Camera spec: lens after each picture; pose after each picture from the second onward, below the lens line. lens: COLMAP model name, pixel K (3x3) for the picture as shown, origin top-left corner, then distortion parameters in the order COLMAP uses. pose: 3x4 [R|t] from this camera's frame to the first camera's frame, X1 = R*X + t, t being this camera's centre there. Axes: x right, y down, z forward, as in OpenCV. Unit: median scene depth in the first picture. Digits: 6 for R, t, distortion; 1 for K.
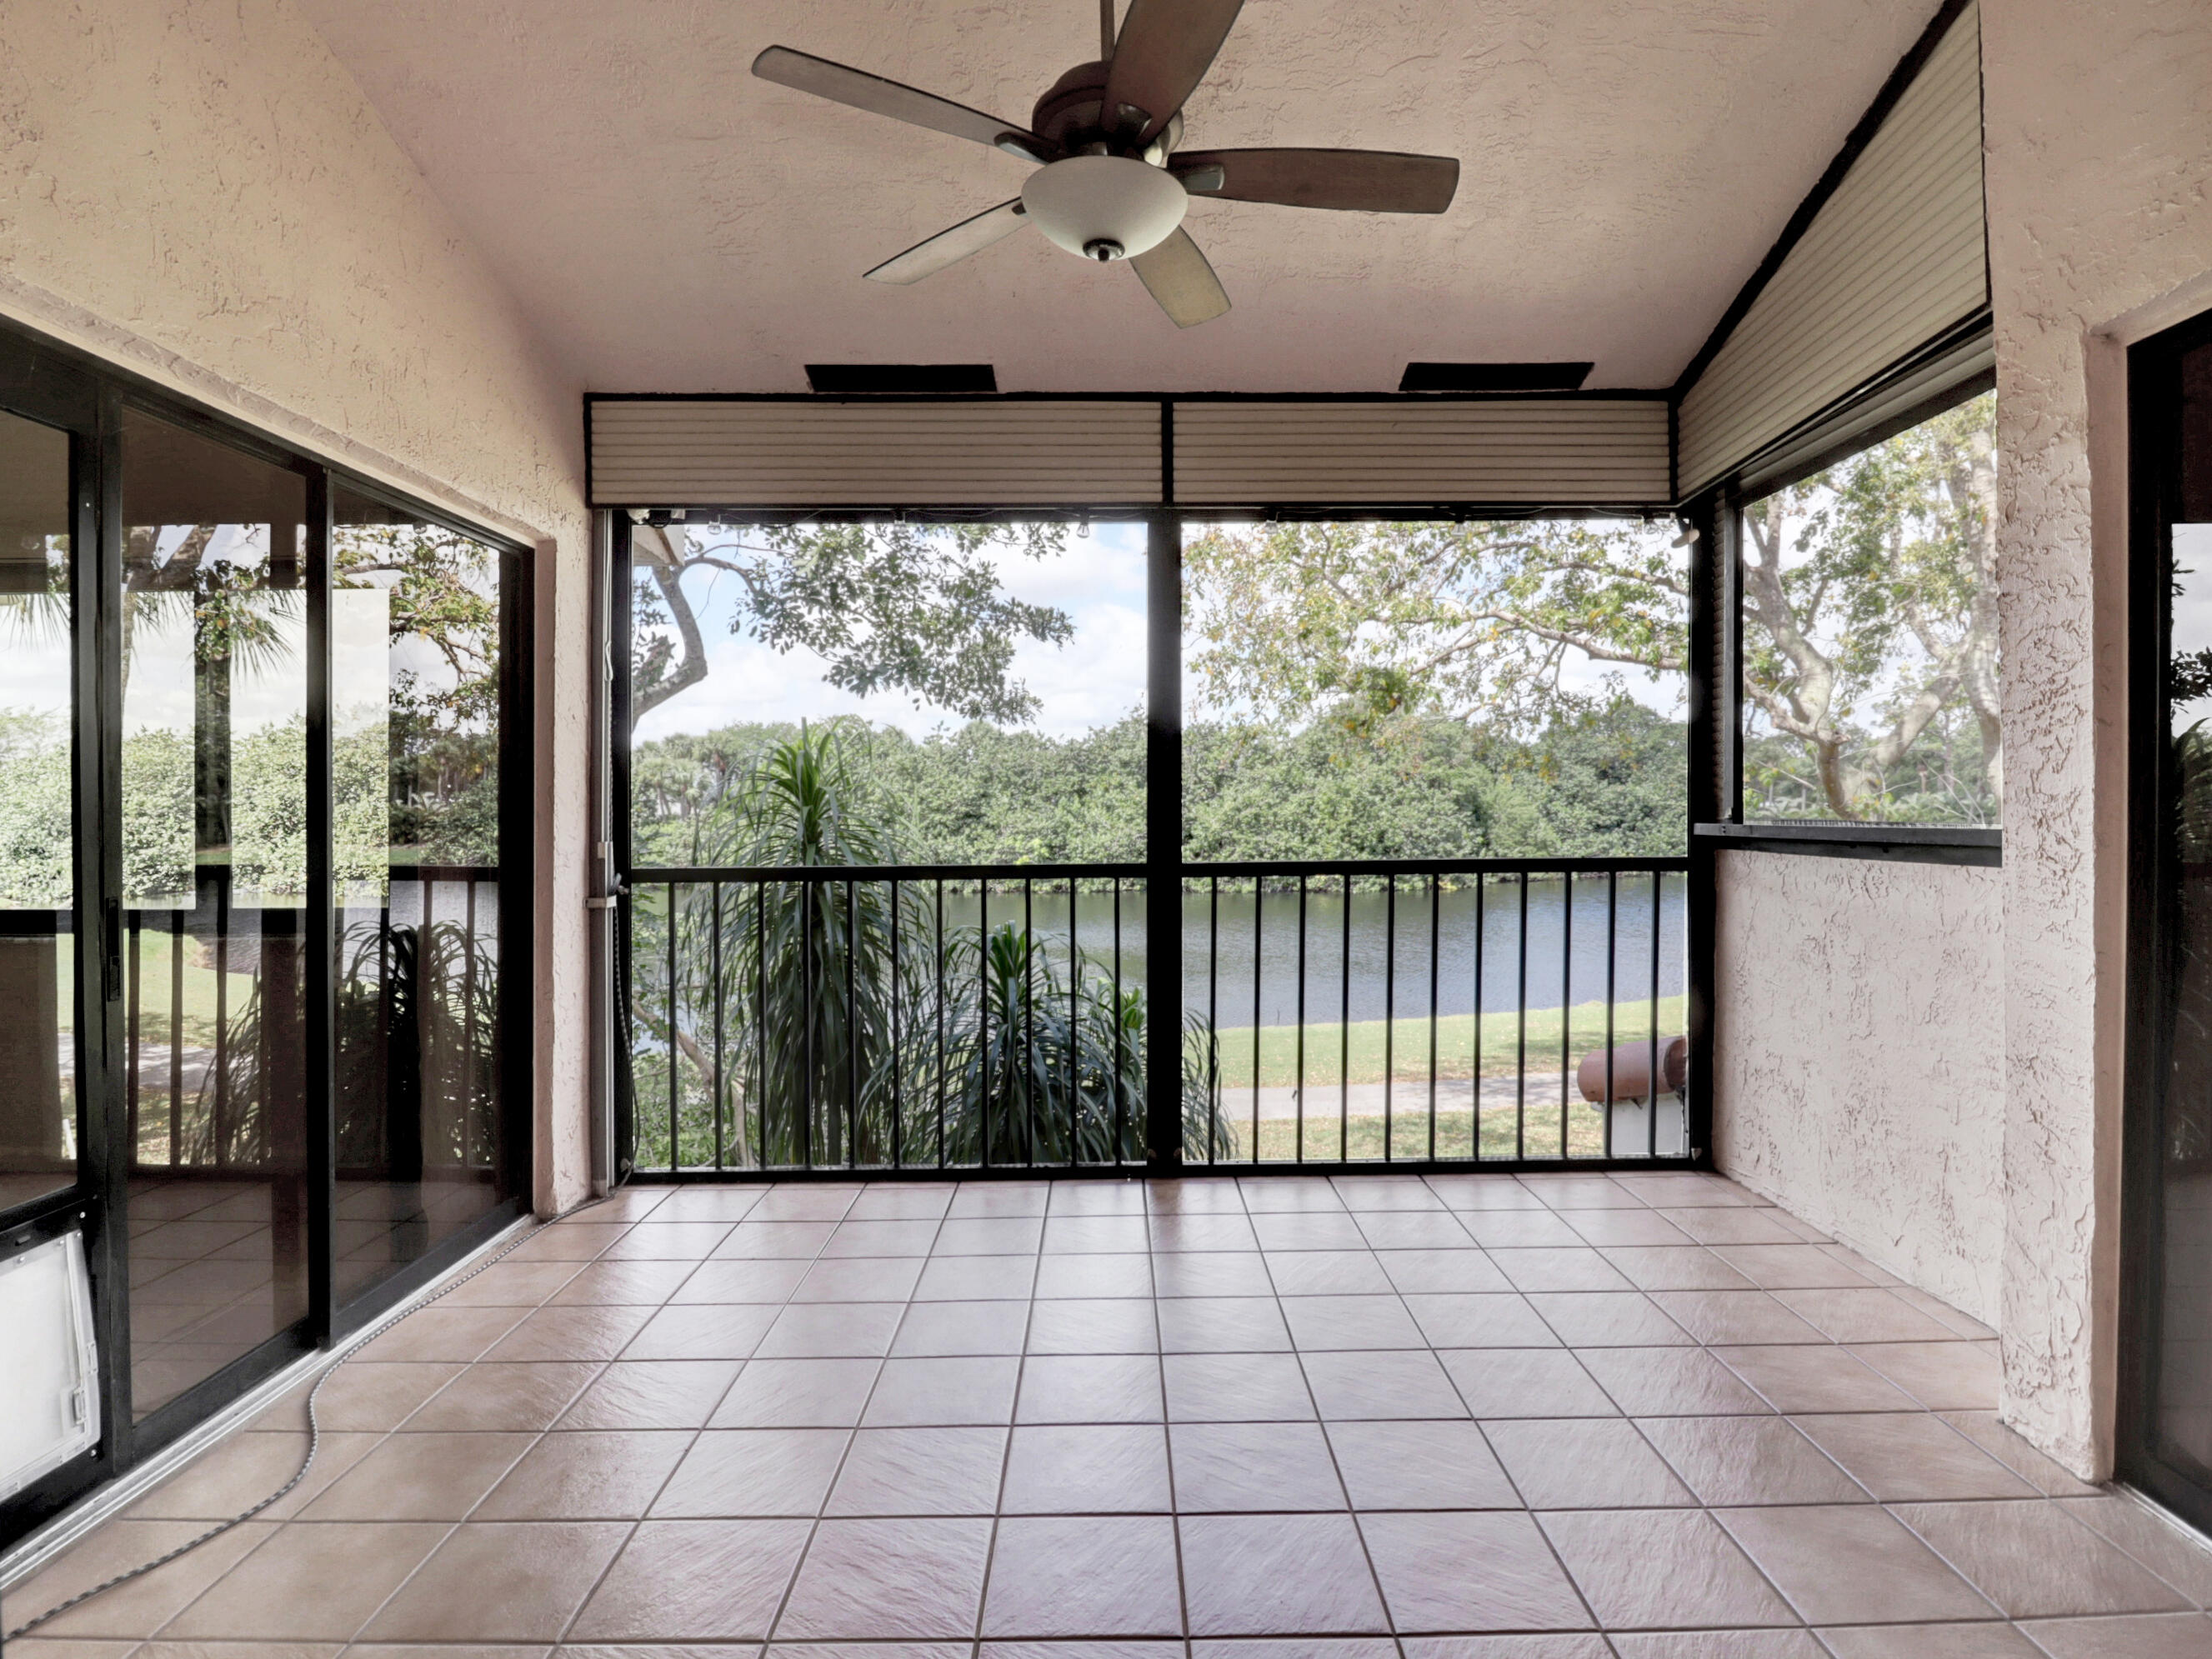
lens RADIAL K [[1199.7, 0, 1115.2], [0, 1199.7, 820.3], [0, 0, 1]] dist [0.001261, -0.016178]
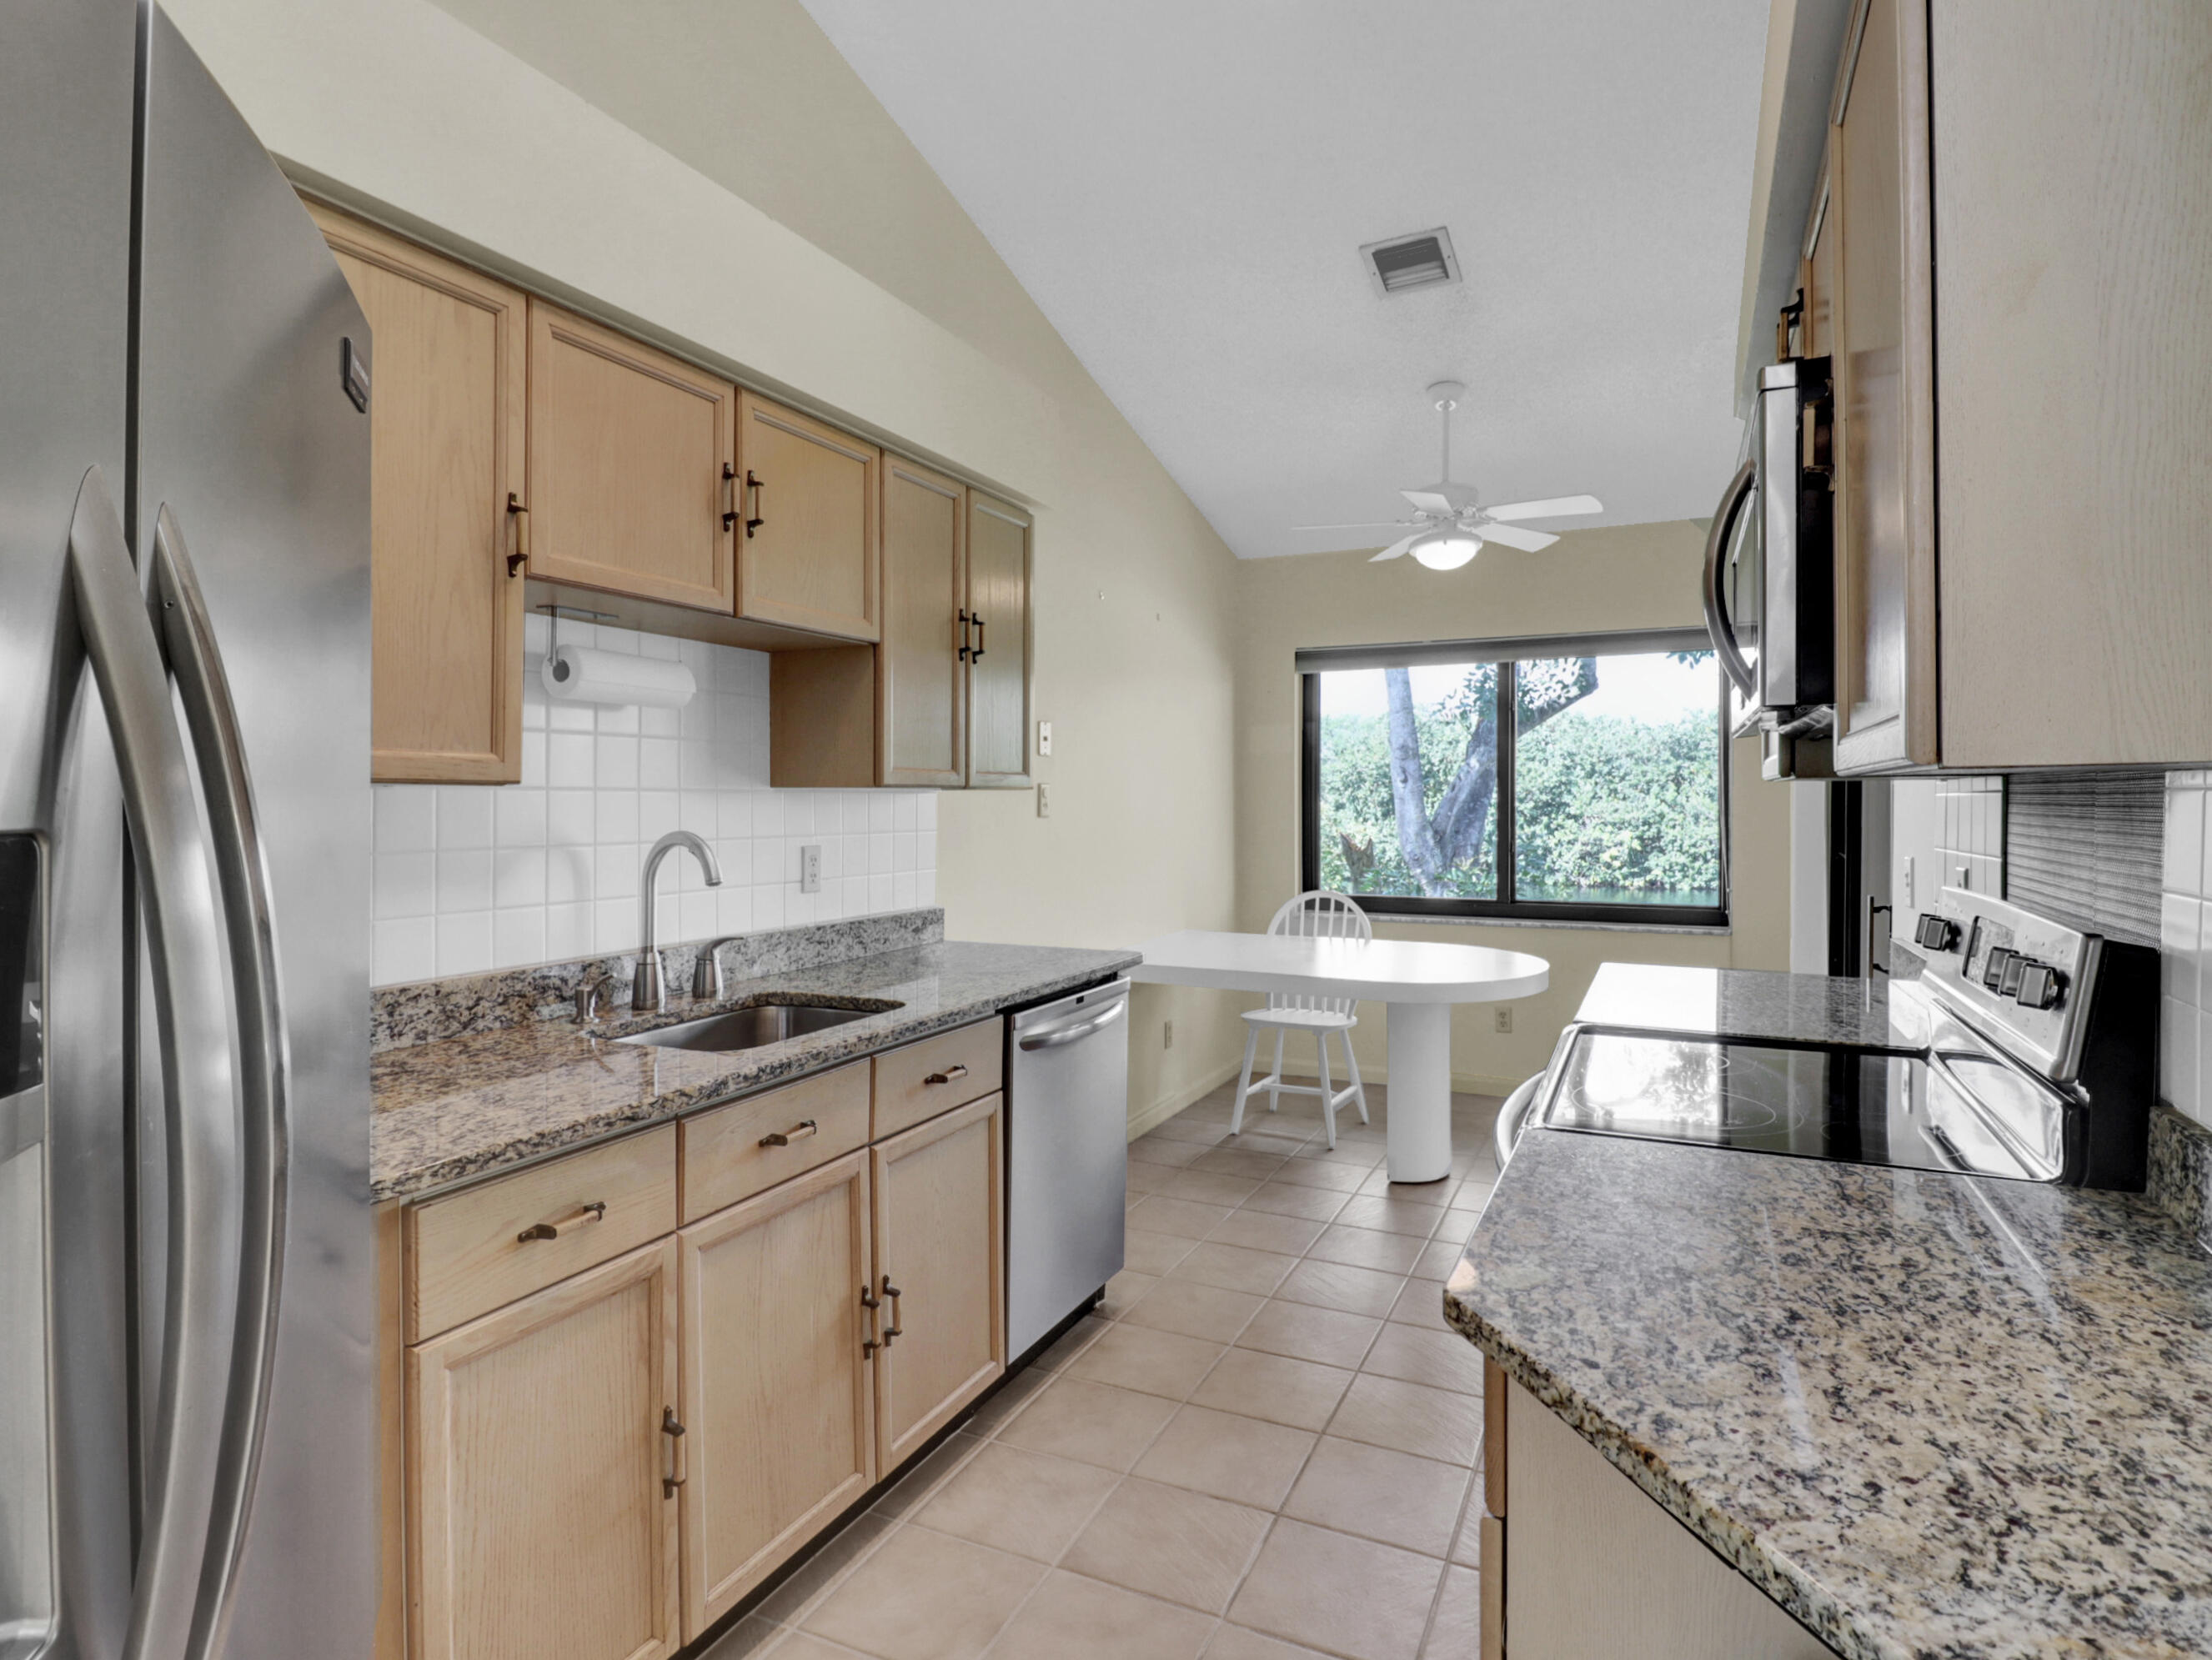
lens RADIAL K [[1227.0, 0, 1141.7], [0, 1227.0, 795.1], [0, 0, 1]] dist [0.001698, -0.000046]
pose [[0.914348, 0.000964, -0.404928, -0.246636], [-0.005039, 0.999947, -0.008997, -0.012079], [0.404898, 0.010267, 0.914304, -0.179725]]
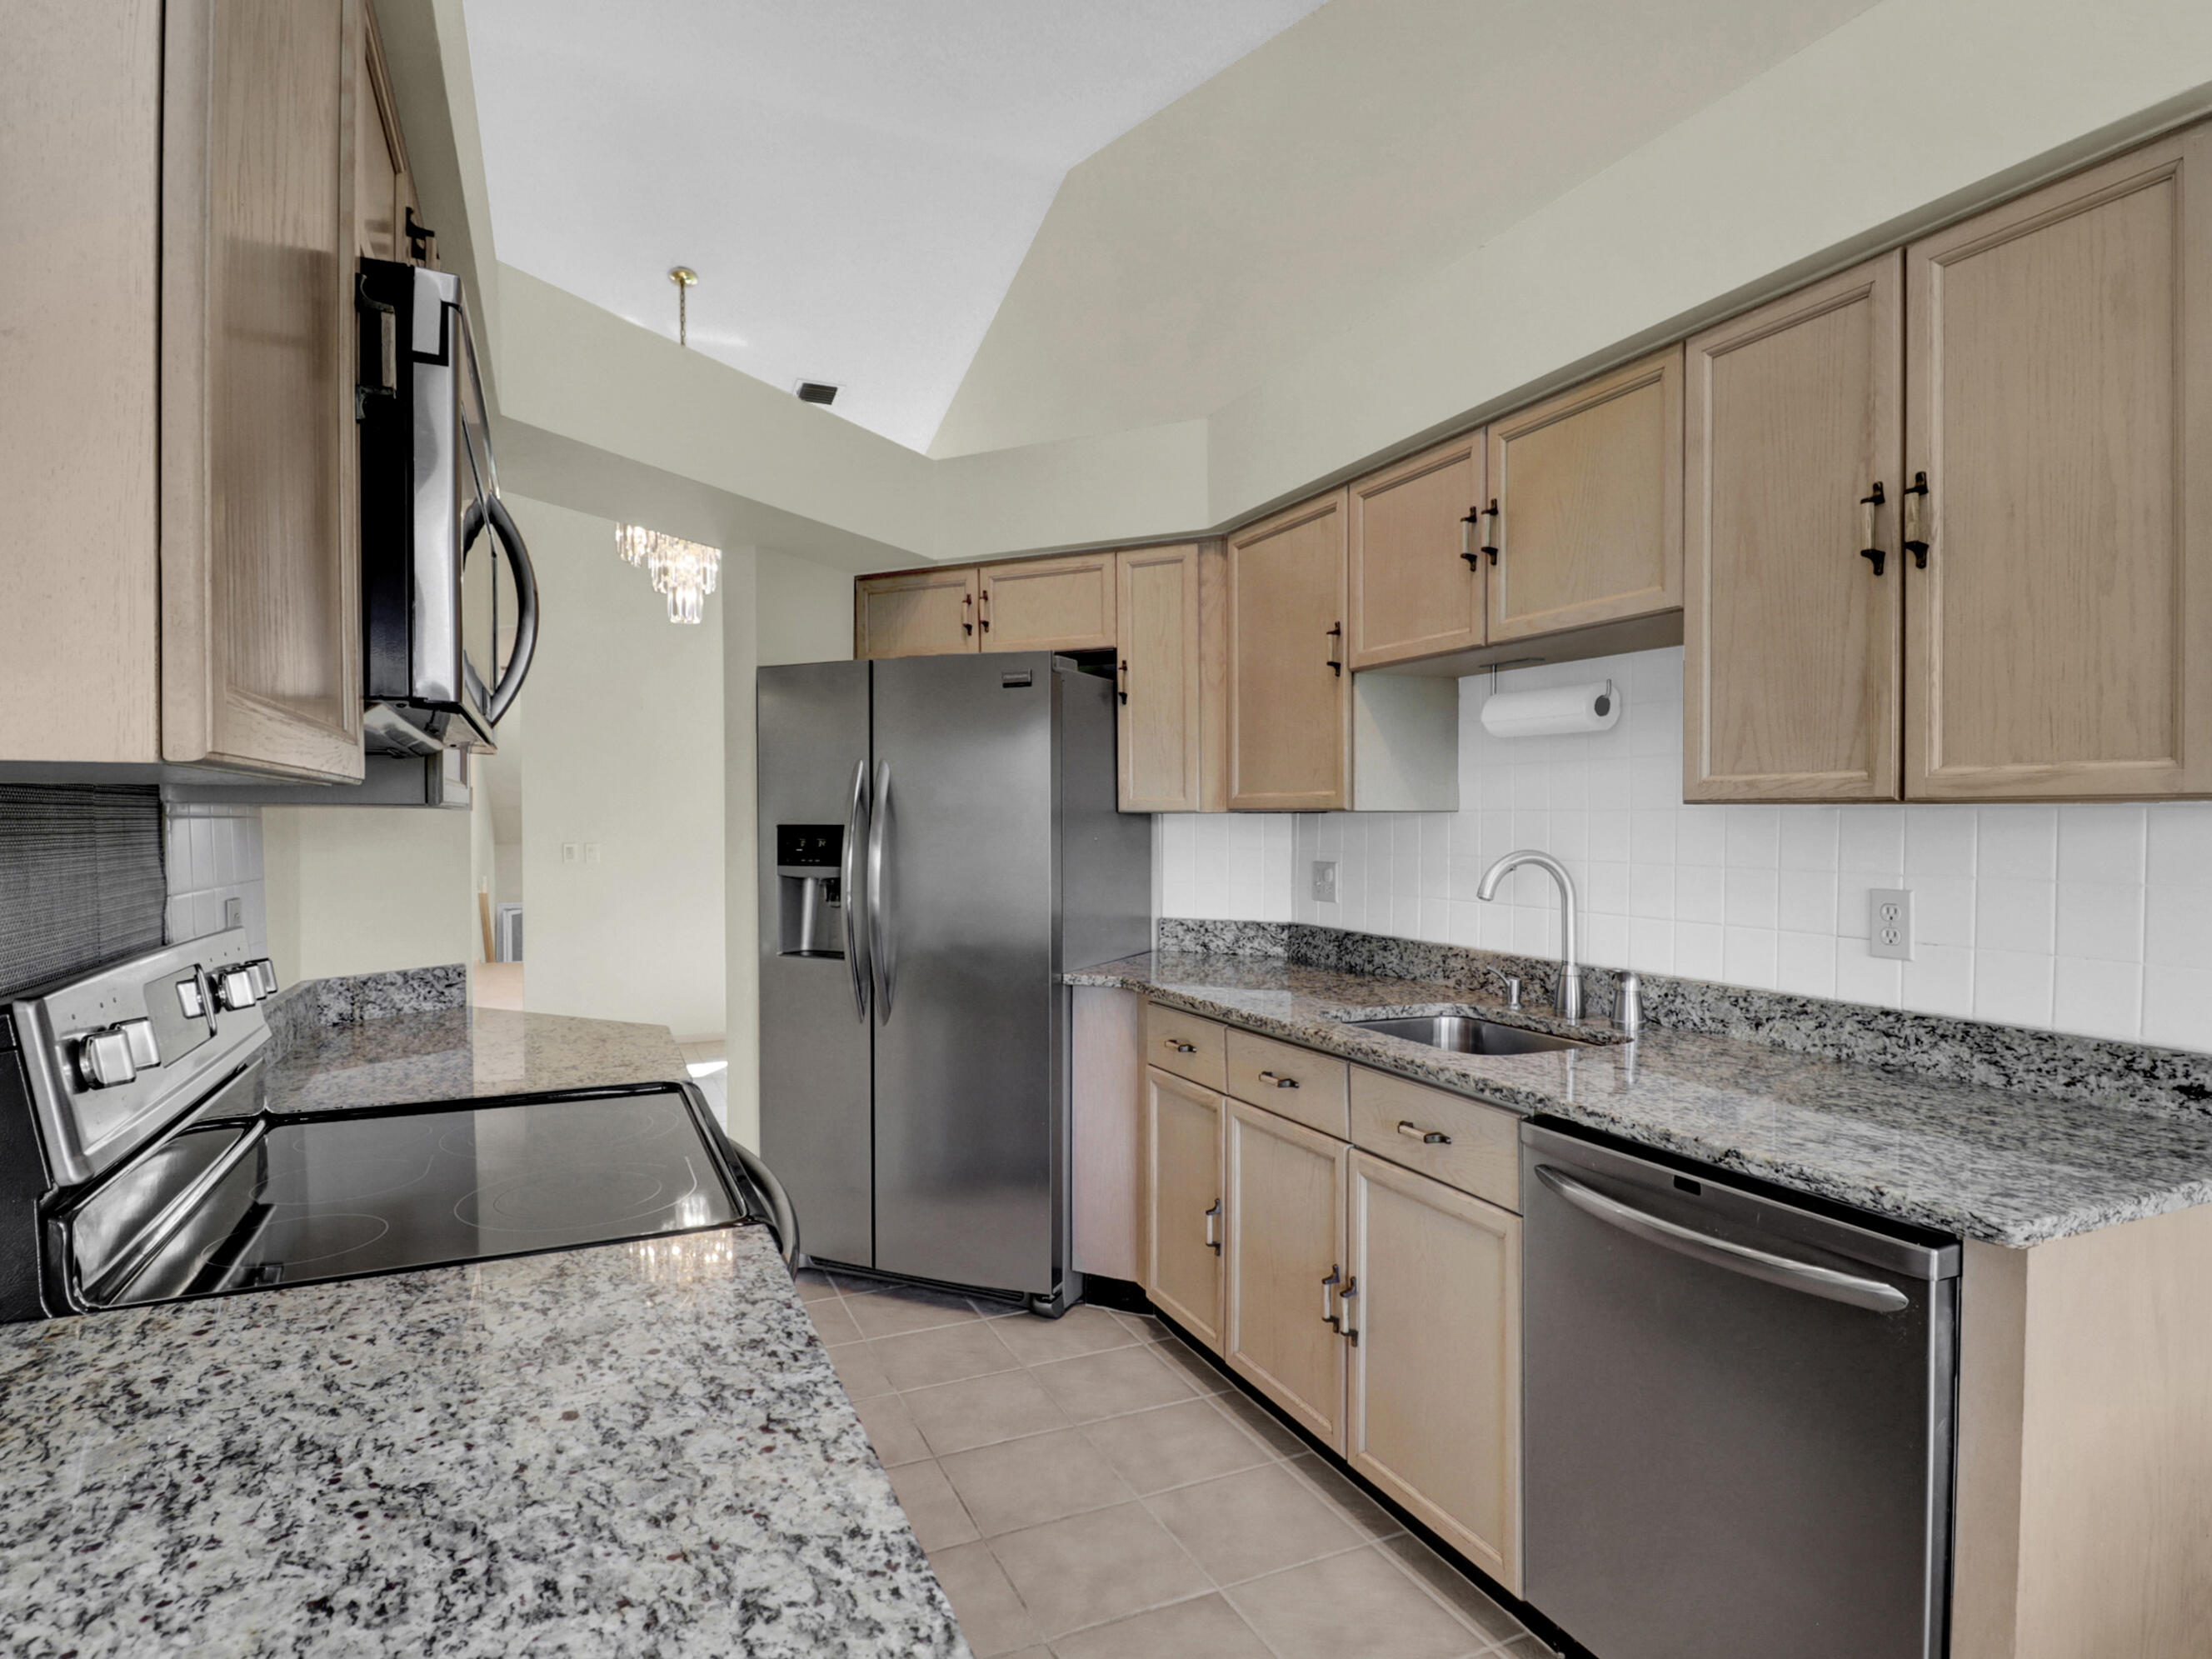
lens RADIAL K [[1133.3, 0, 1106.0], [0, 1133.3, 829.5], [0, 0, 1]] dist [-0.001072, -0.014420]
pose [[-0.901178, 0.007881, -0.433378, -0.244982], [-0.000489, 0.999816, 0.019197, -0.015528], [0.433450, 0.017512, -0.901008, 0.194395]]
